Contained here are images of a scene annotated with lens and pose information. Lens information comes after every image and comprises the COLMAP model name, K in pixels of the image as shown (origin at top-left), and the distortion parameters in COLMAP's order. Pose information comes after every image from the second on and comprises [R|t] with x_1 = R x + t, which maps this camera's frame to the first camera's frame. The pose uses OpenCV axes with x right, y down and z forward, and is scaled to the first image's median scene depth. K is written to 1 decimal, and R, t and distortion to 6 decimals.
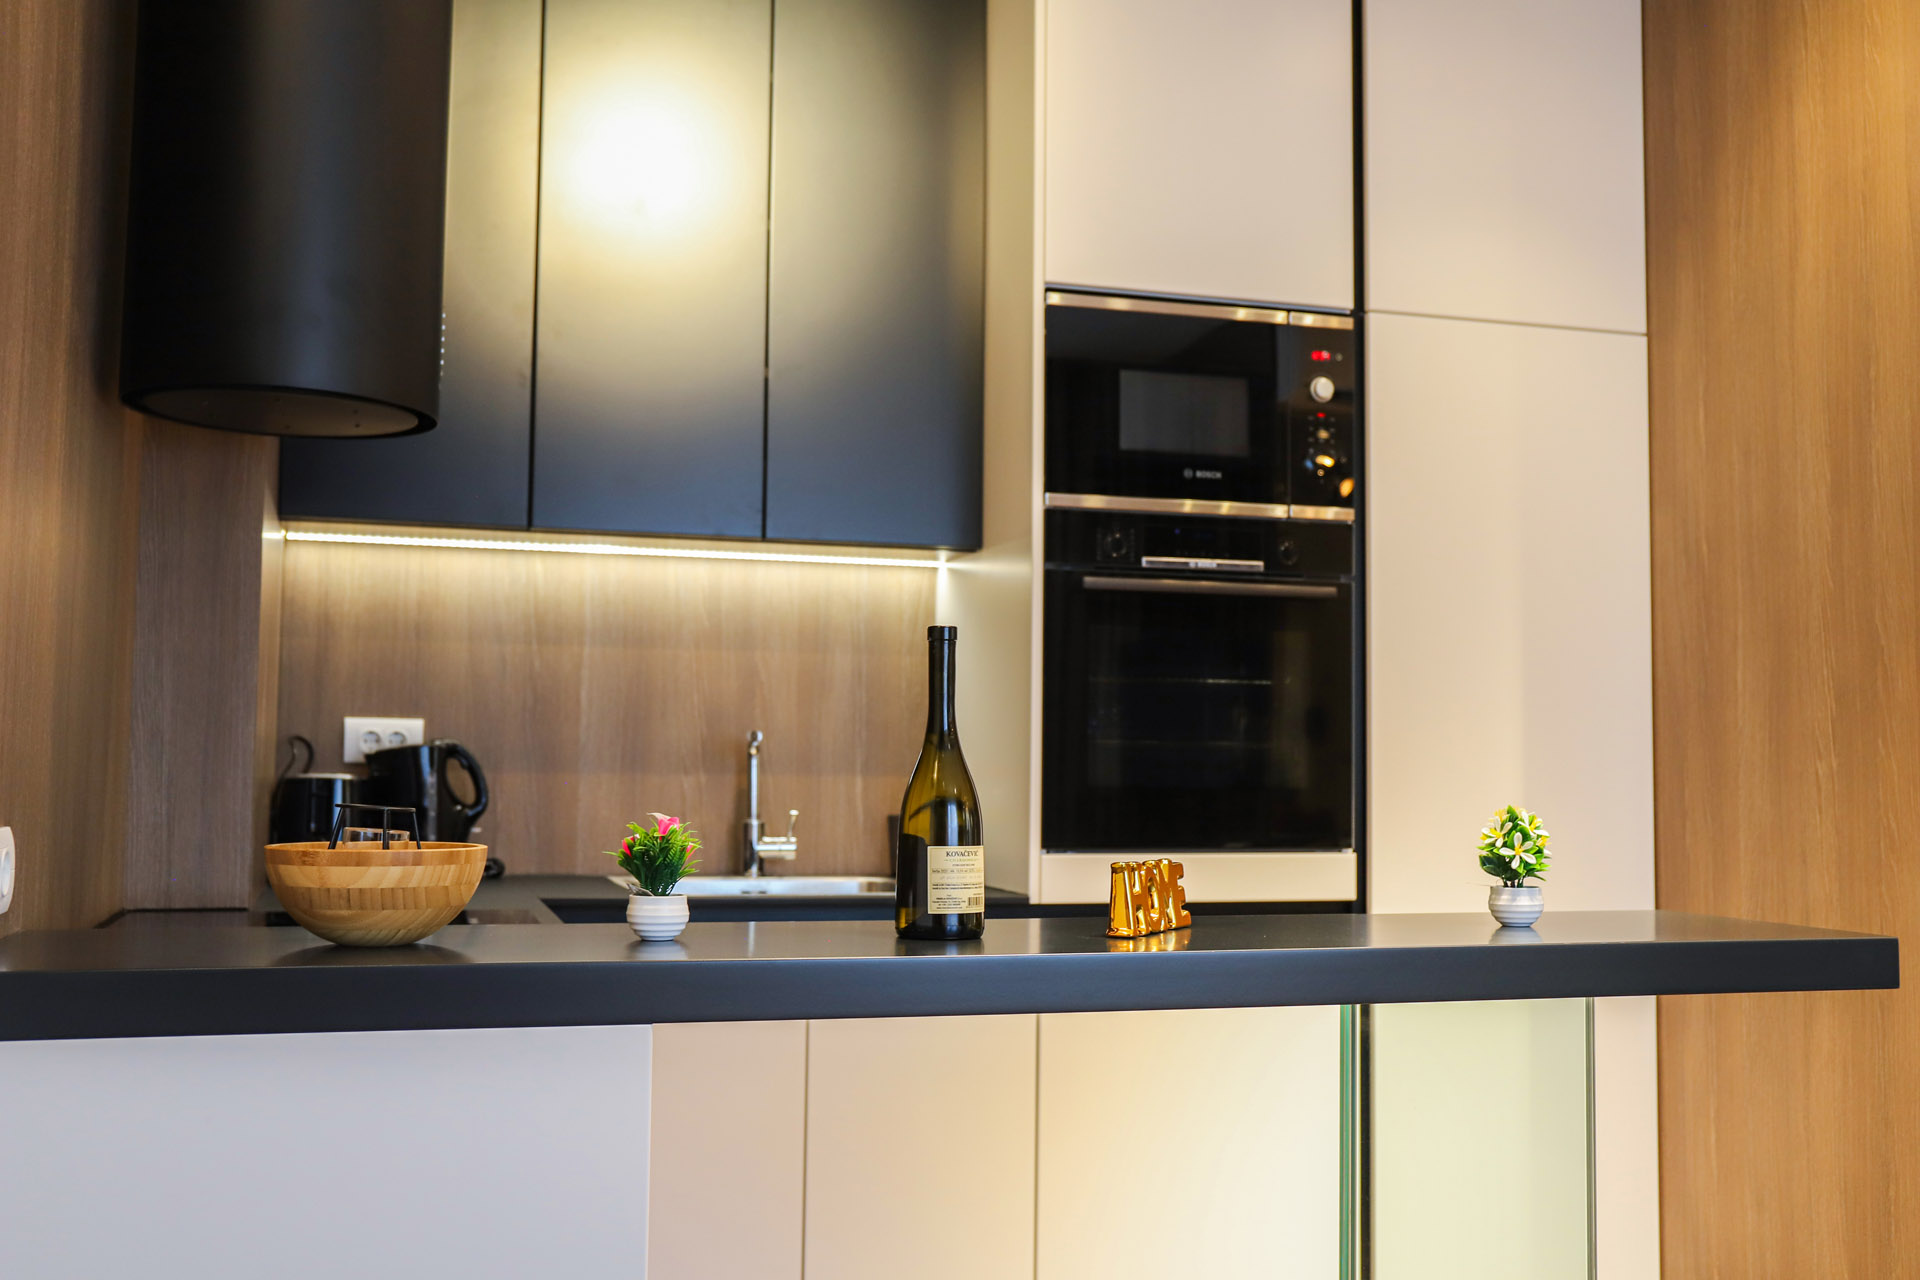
lens RADIAL K [[1976.2, 0, 960.0], [0, 1976.2, 640.0], [0, 0, 1]] dist [0.007635, 0.012448]
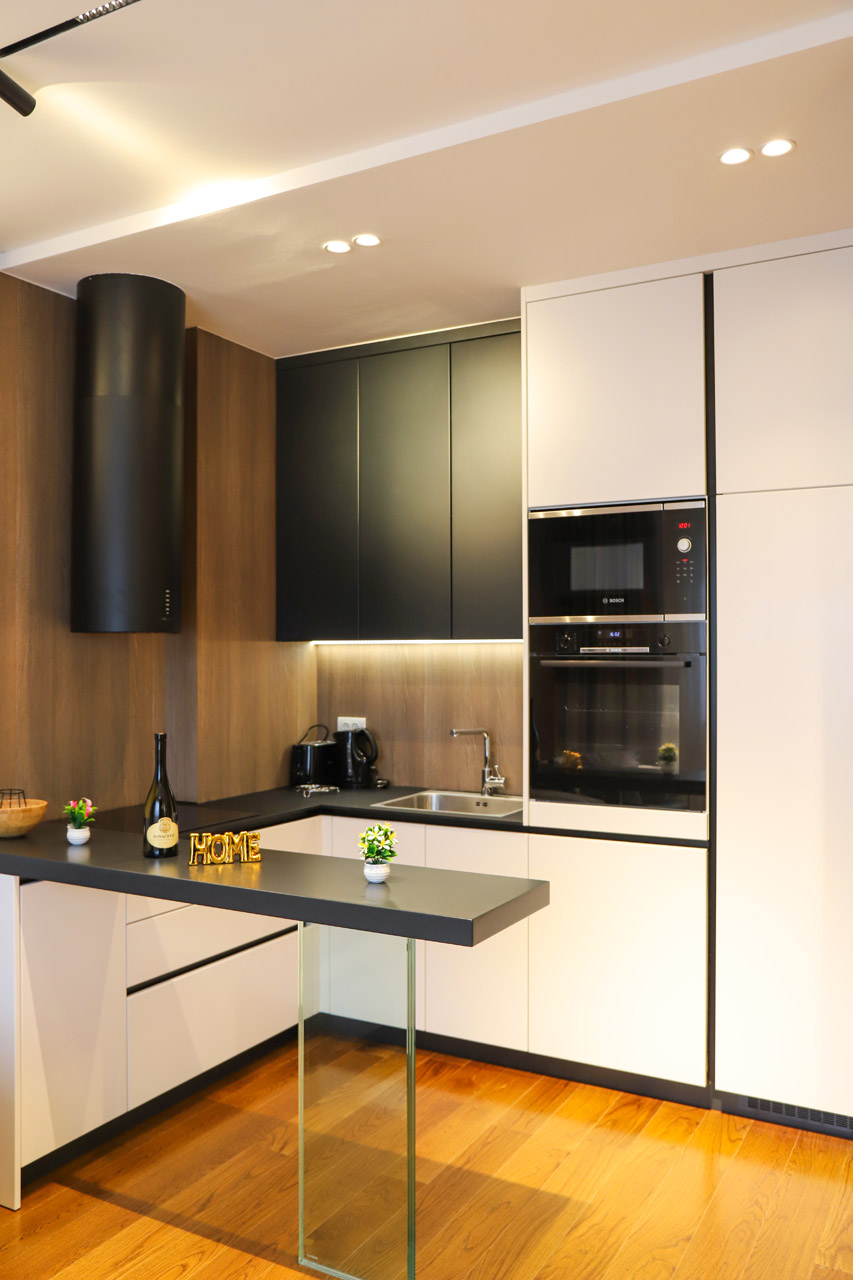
lens RADIAL K [[1052.1, 0, 425.9], [0, 1052.1, 660.9], [0, 0, 1]] dist [-0.001460, -0.000116]
pose [[0.701242, -0.007434, -0.712885, 0.679144], [0.052126, 0.997804, 0.040870, -0.075458], [0.711016, -0.065819, 0.700089, 0.188945]]
